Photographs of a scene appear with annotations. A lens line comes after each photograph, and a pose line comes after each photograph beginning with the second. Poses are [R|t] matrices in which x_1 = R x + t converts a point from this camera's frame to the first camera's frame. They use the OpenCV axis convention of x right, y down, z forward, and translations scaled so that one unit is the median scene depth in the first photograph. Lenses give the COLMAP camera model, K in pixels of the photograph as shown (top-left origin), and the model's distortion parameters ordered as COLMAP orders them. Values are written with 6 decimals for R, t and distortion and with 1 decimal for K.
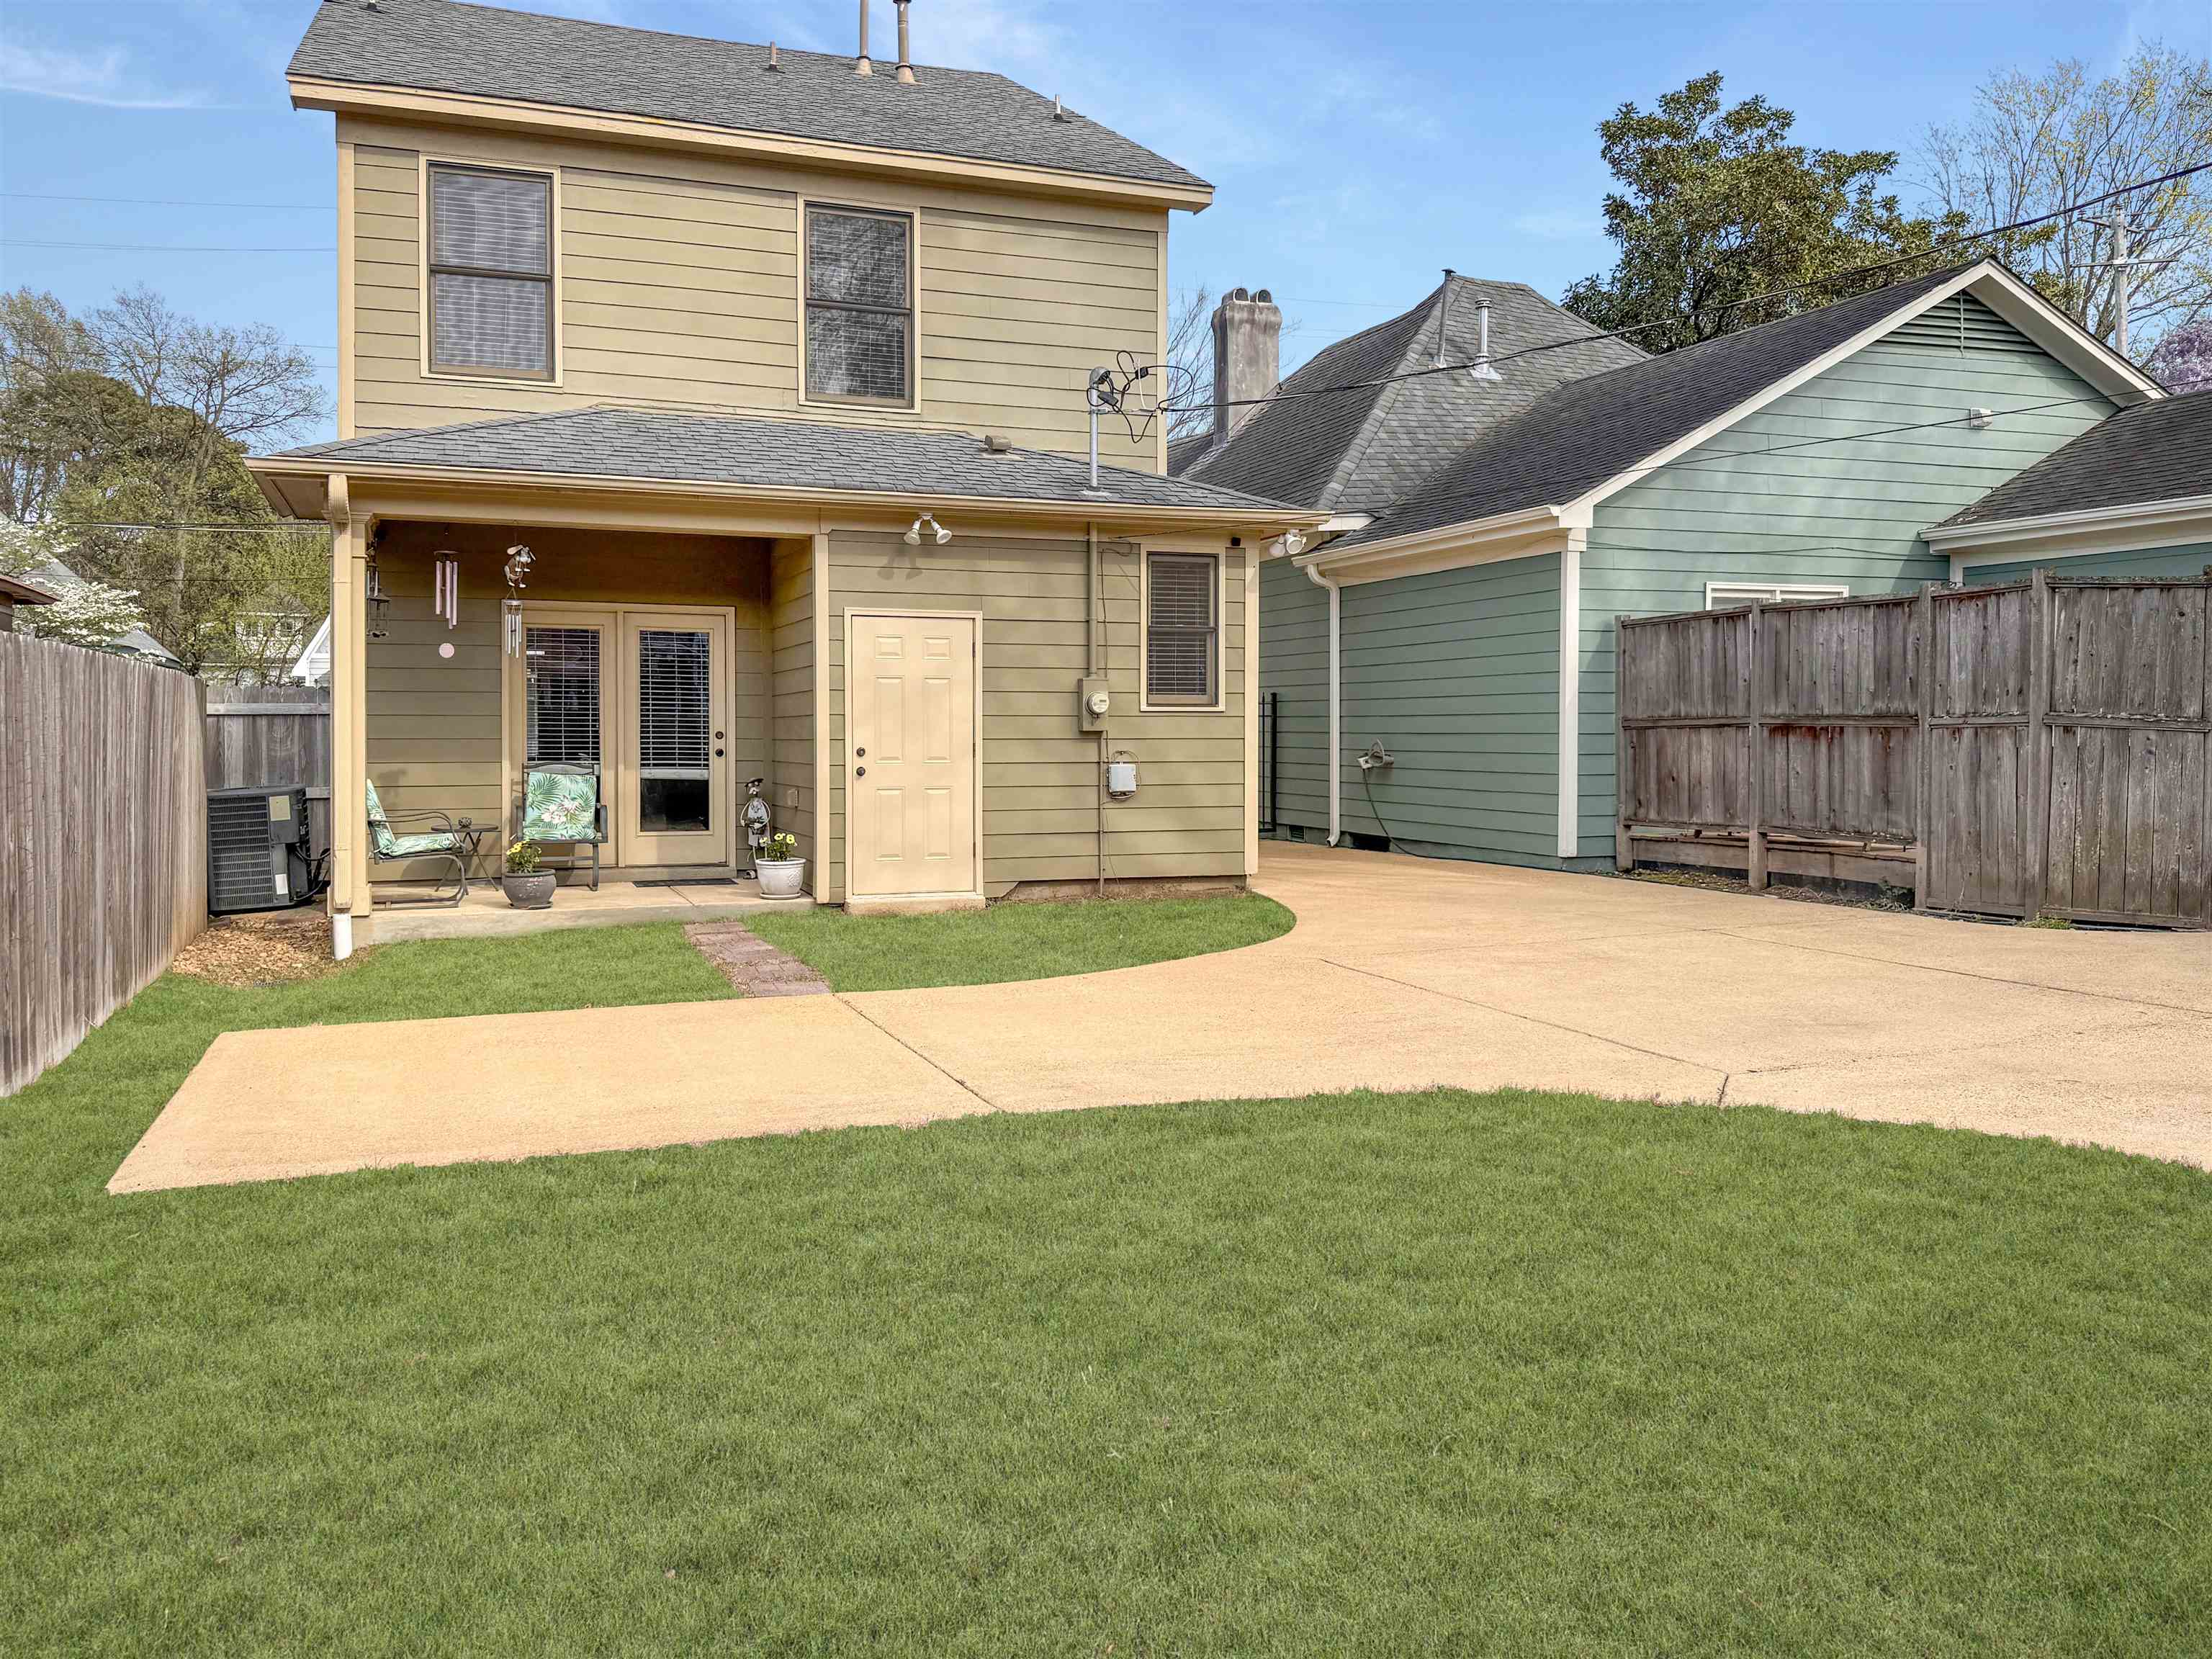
lens RADIAL K [[1723.2, 0, 1104.9], [0, 1723.2, 785.0], [0, 0, 1]] dist [0.077834, -0.102875]
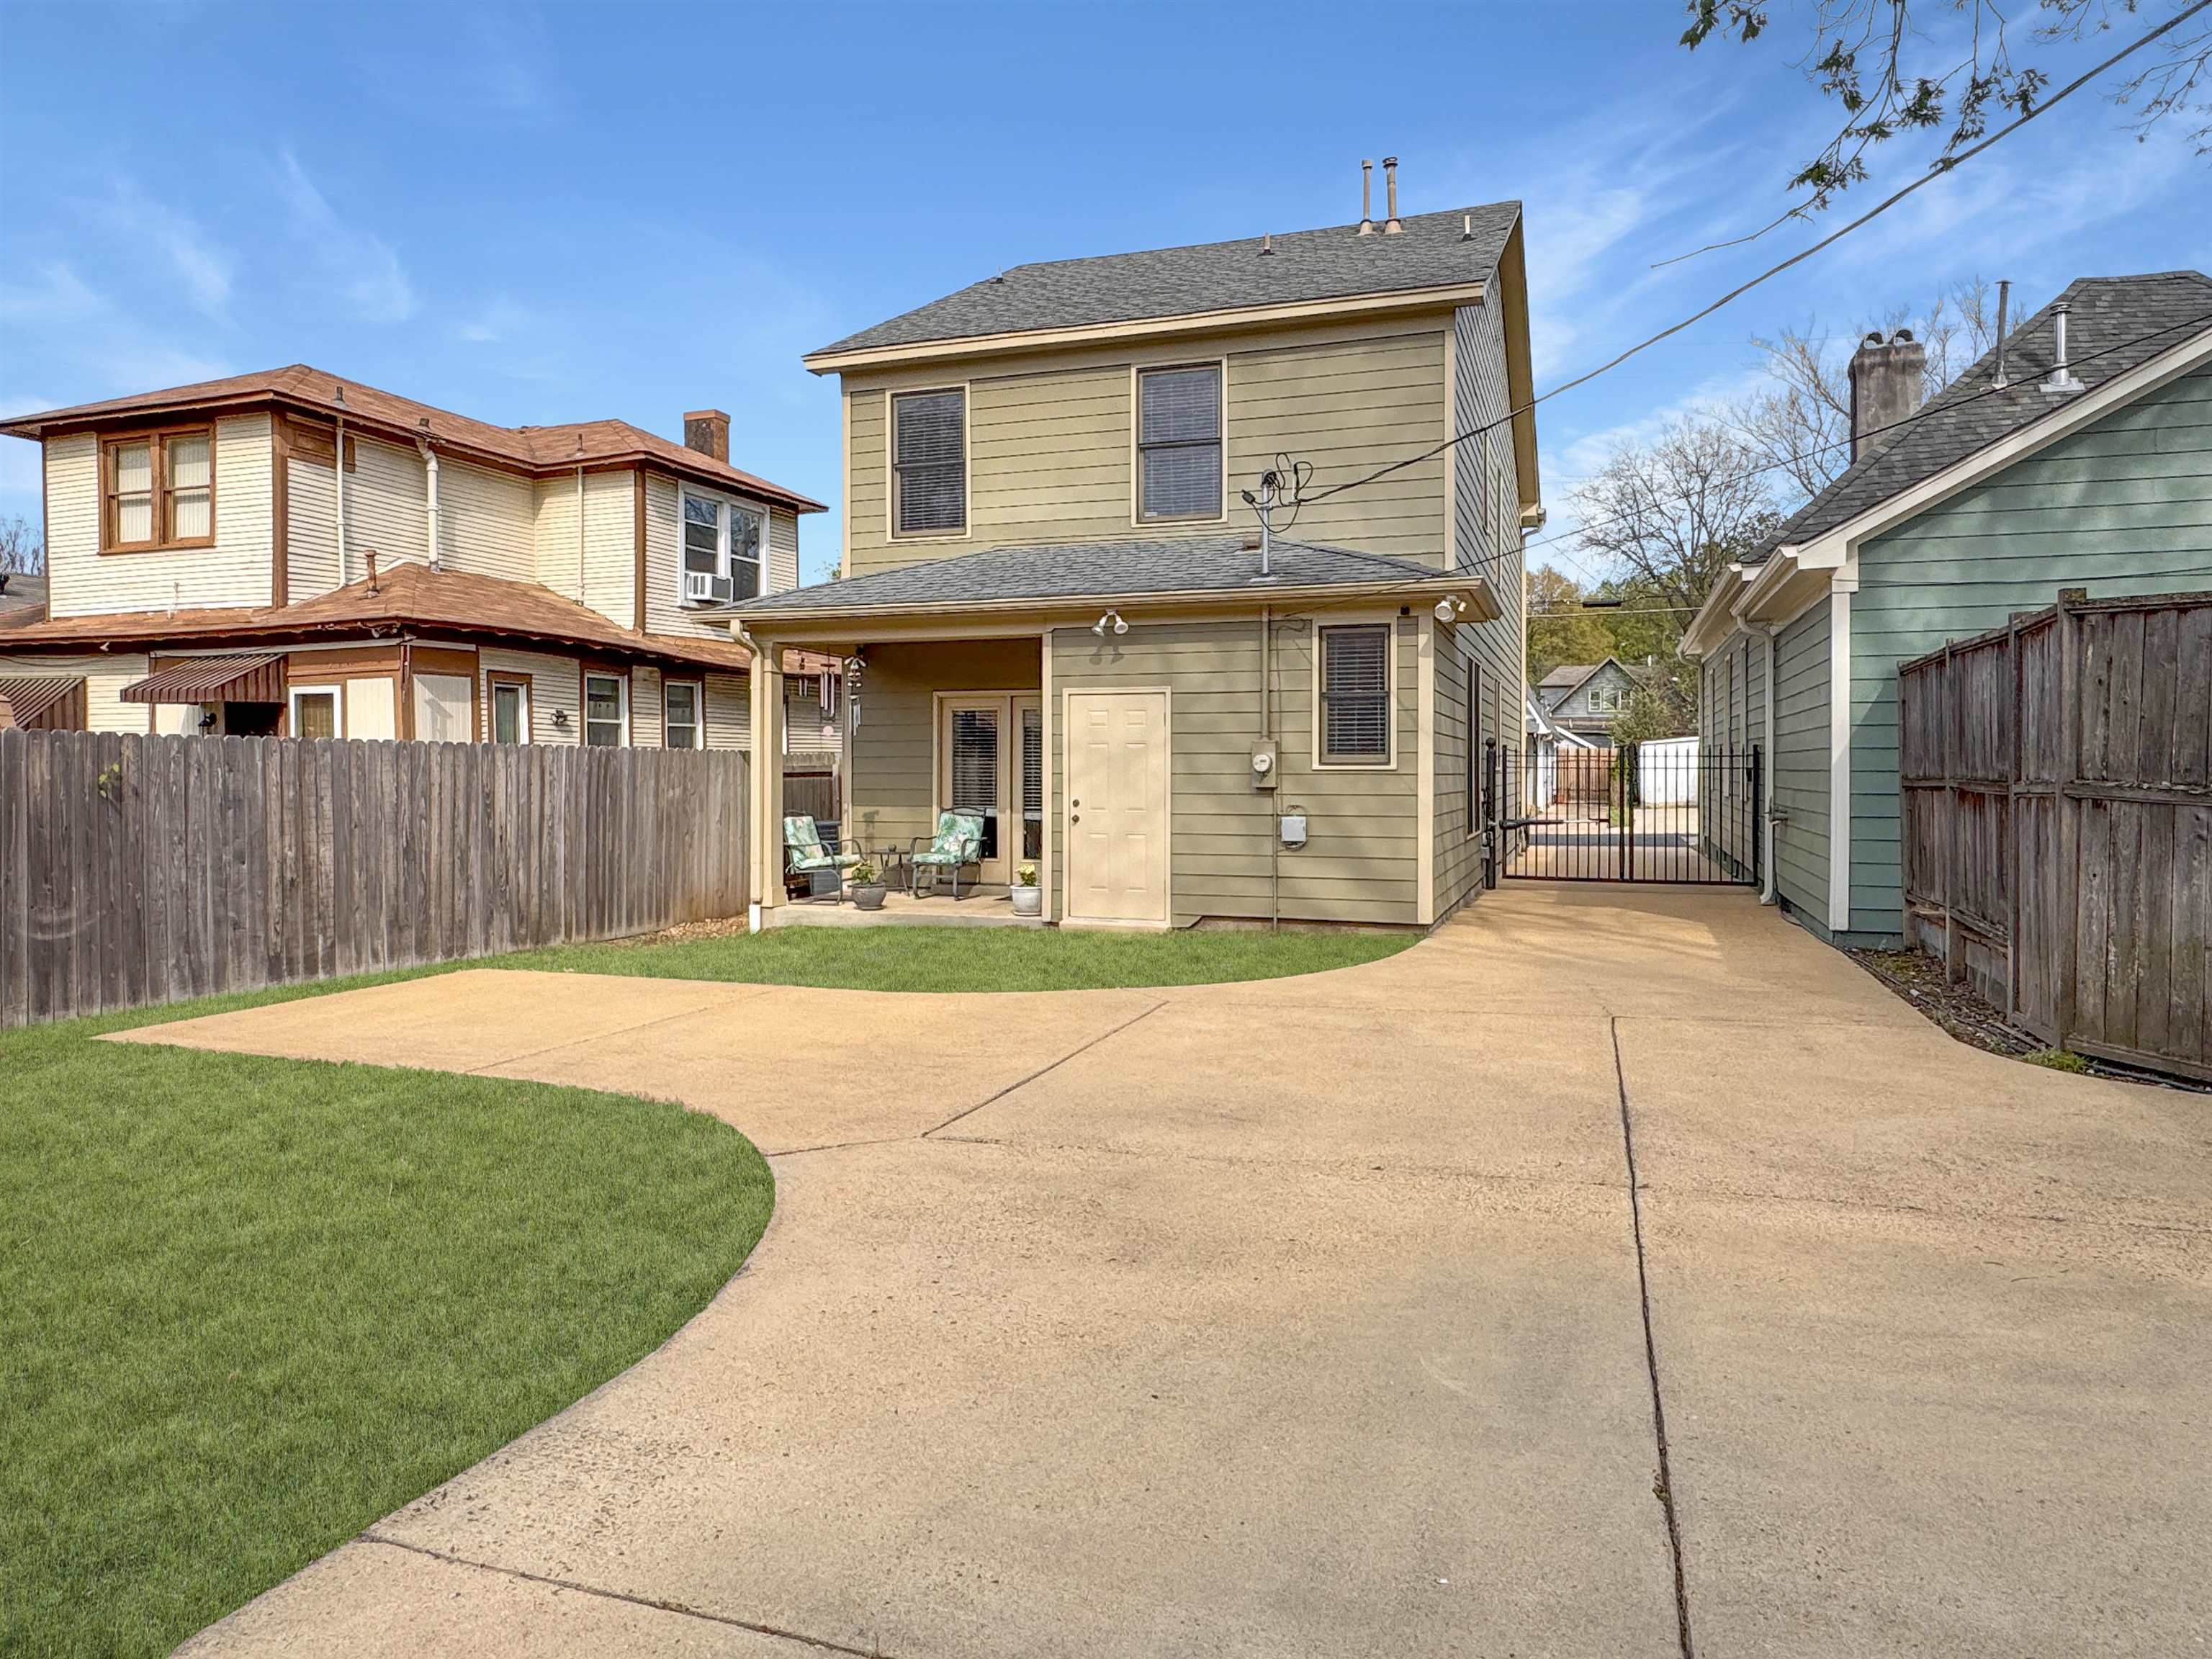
lens RADIAL K [[1407.6, 0, 1102.9], [0, 1407.6, 782.8], [0, 0, 1]] dist [-0.014512, 0.014535]
pose [[0.765400, 0.007257, -0.643514, 0.501213], [-0.021254, 0.999676, -0.014006, -0.018817], [0.643203, 0.024397, 0.765307, 0.217598]]
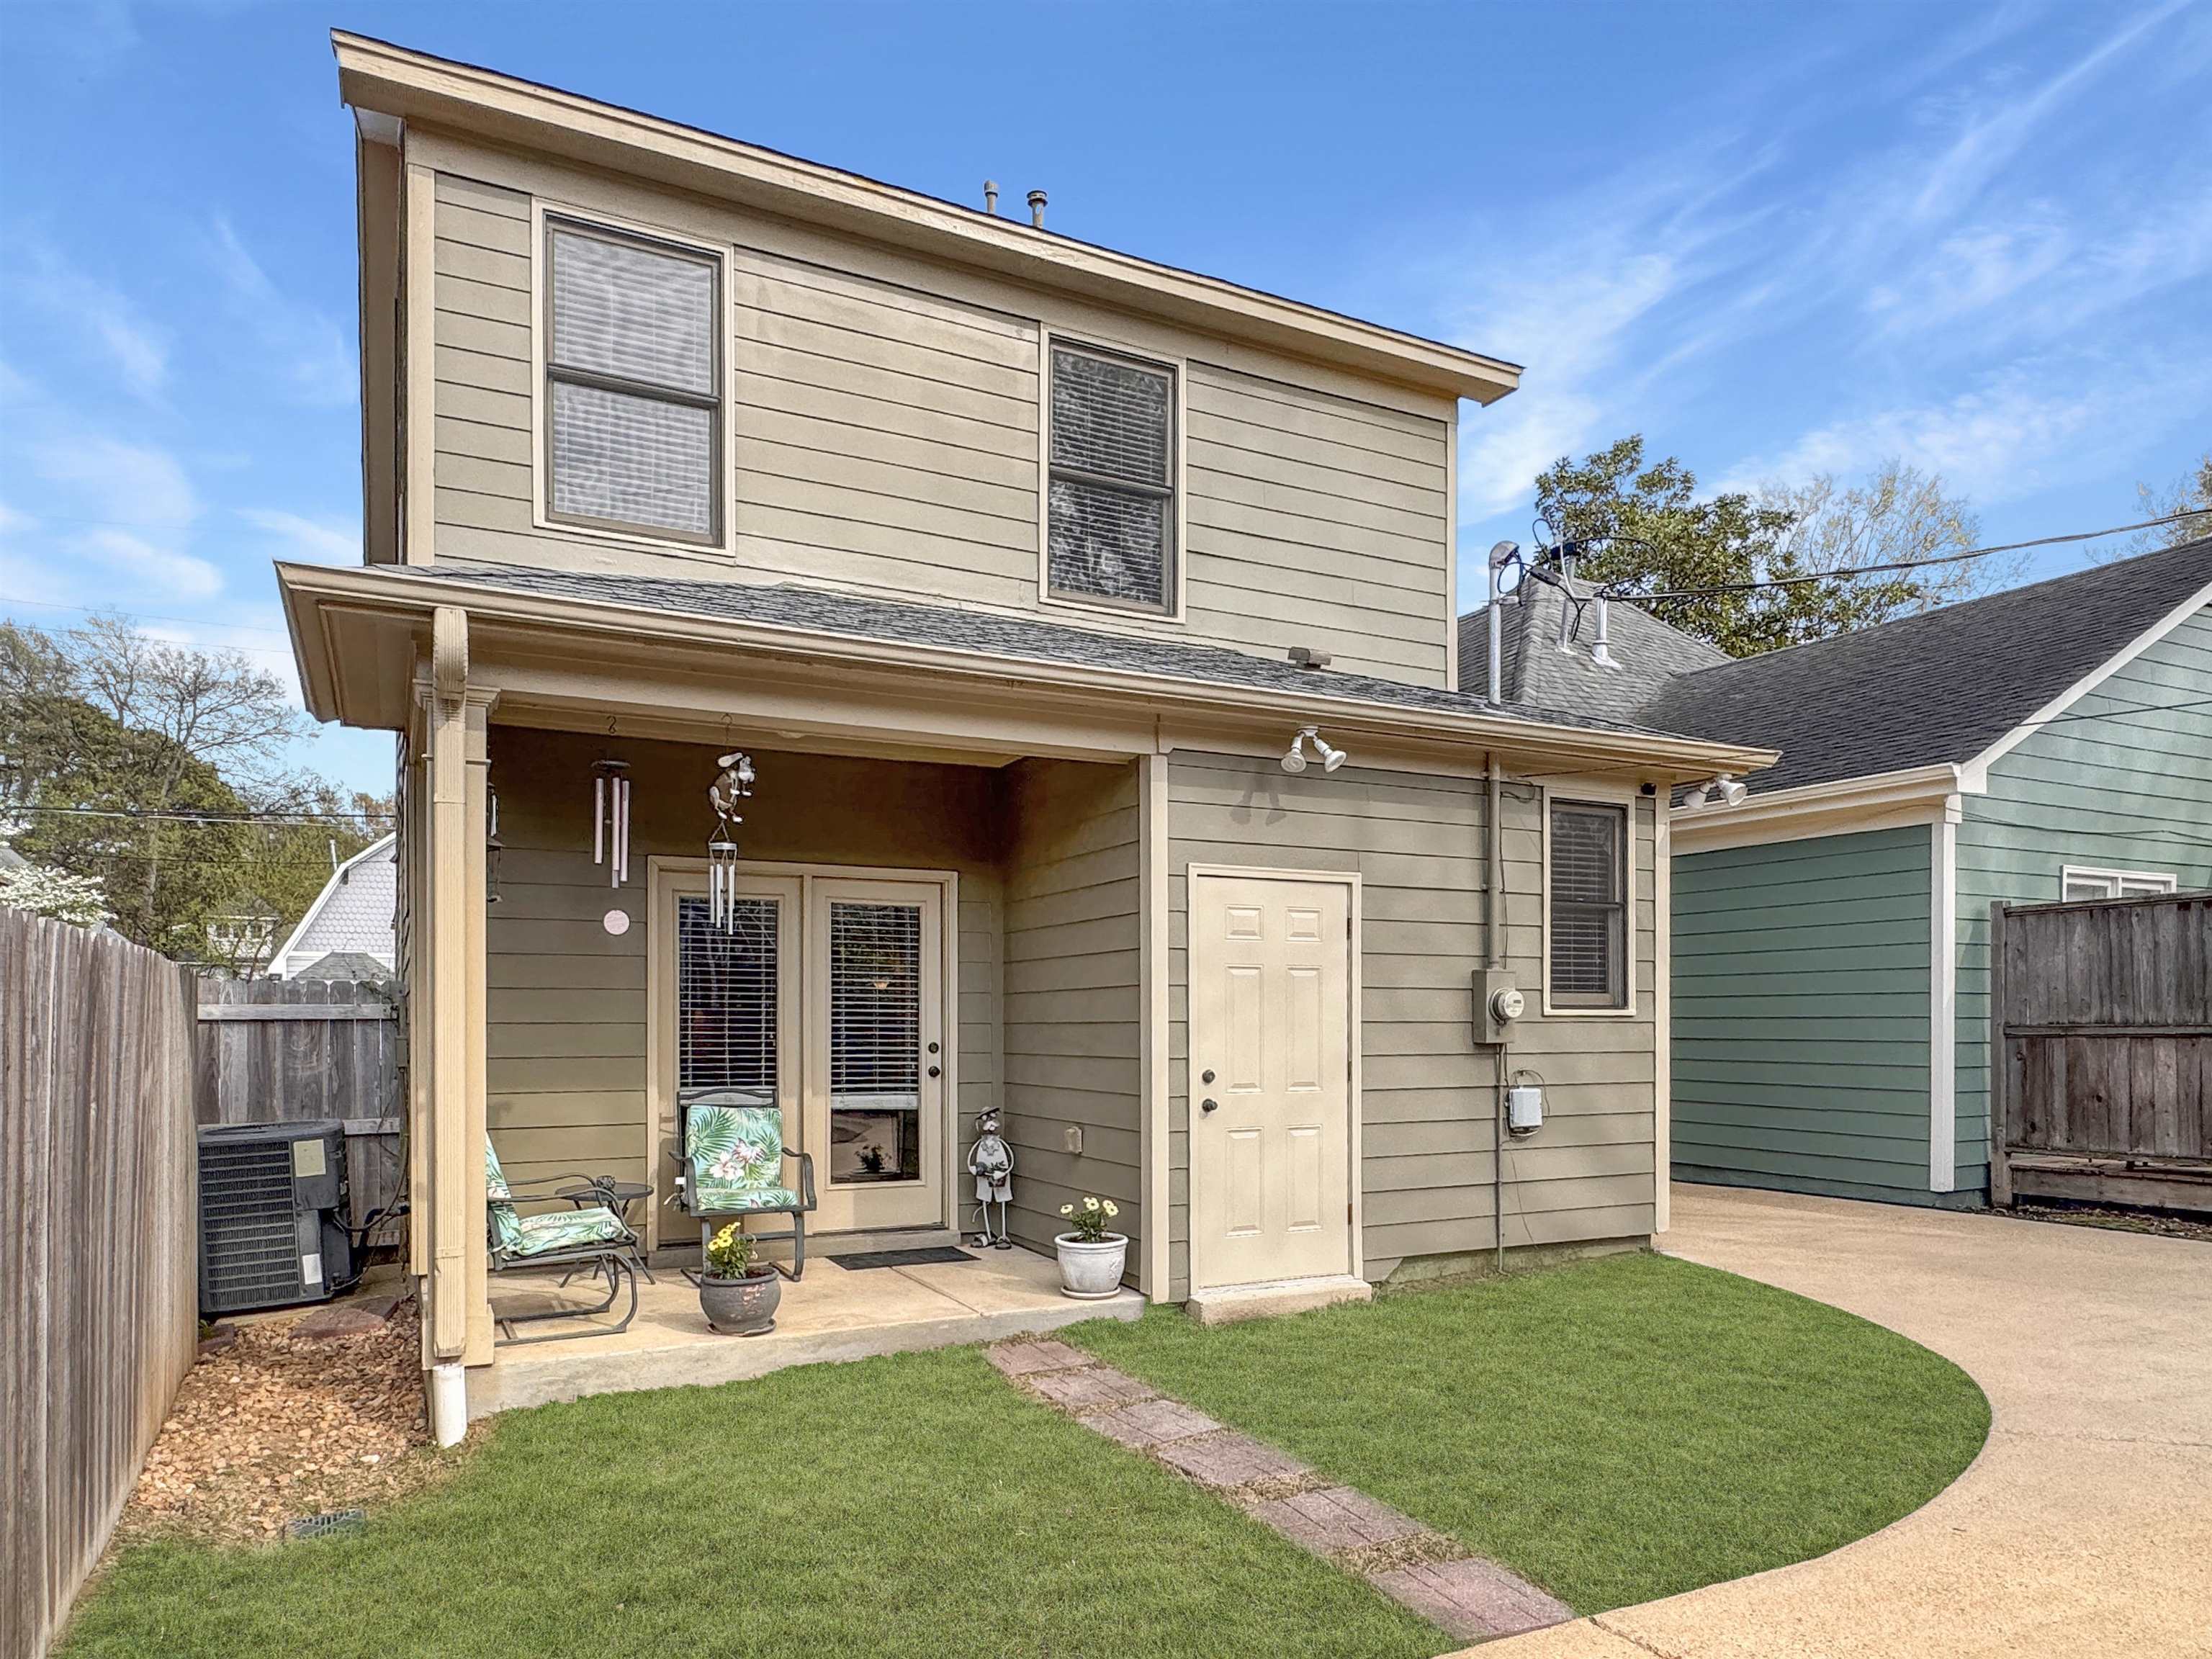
lens RADIAL K [[1407.6, 0, 1113.5], [0, 1407.6, 1051.0], [0, 0, 1]] dist [-0.014512, 0.014535]
pose [[0.993346, -0.002233, 0.115146, -0.229080], [0.003584, 0.999927, -0.011526, -0.021765], [-0.115112, 0.011862, 0.993282, 0.428066]]
